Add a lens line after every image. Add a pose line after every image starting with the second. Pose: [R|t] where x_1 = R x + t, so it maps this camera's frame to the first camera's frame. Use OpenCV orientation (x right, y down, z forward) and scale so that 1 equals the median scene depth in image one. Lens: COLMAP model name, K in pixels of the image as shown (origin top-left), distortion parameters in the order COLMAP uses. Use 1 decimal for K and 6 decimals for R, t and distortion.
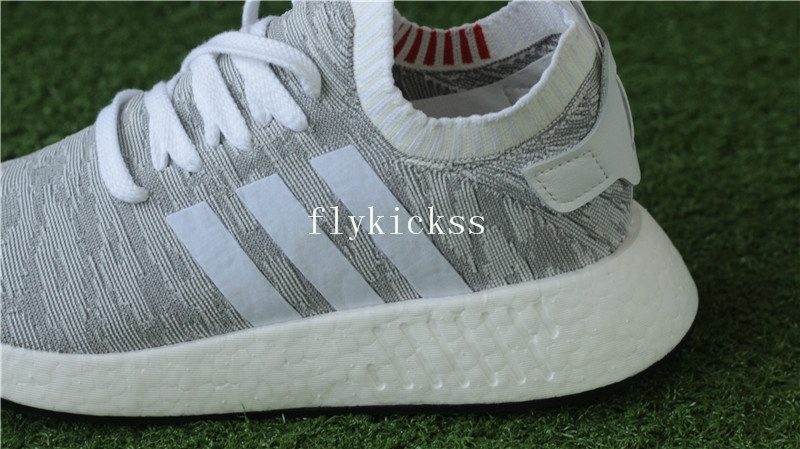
lens RADIAL K [[1938.3, 0, 402.8], [0, 1938.3, 226.8], [0, 0, 1]] dist [-0.121150, 0.000000]
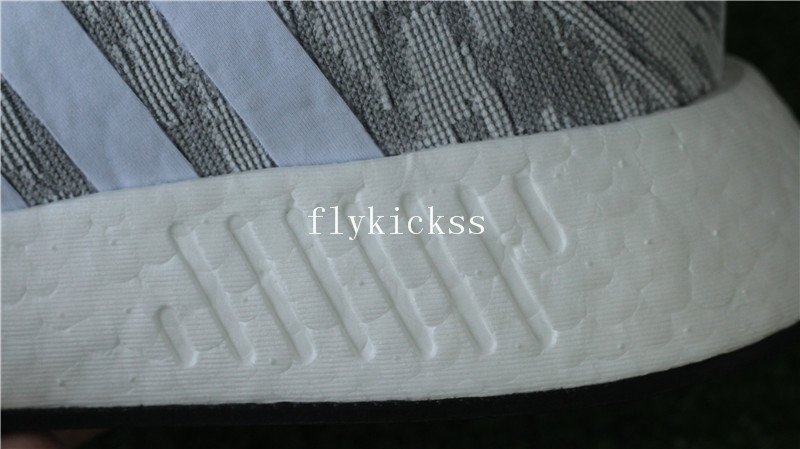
lens RADIAL K [[1906.8, 0, 399.4], [0, 1906.8, 224.6], [0, 0, 1]] dist [-0.099047, 0.000000]
pose [[0.997878, 0.007337, -0.064696, 0.070280], [-0.023132, 0.968756, -0.246933, 0.165278], [0.060863, 0.247906, 0.966870, 0.555706]]
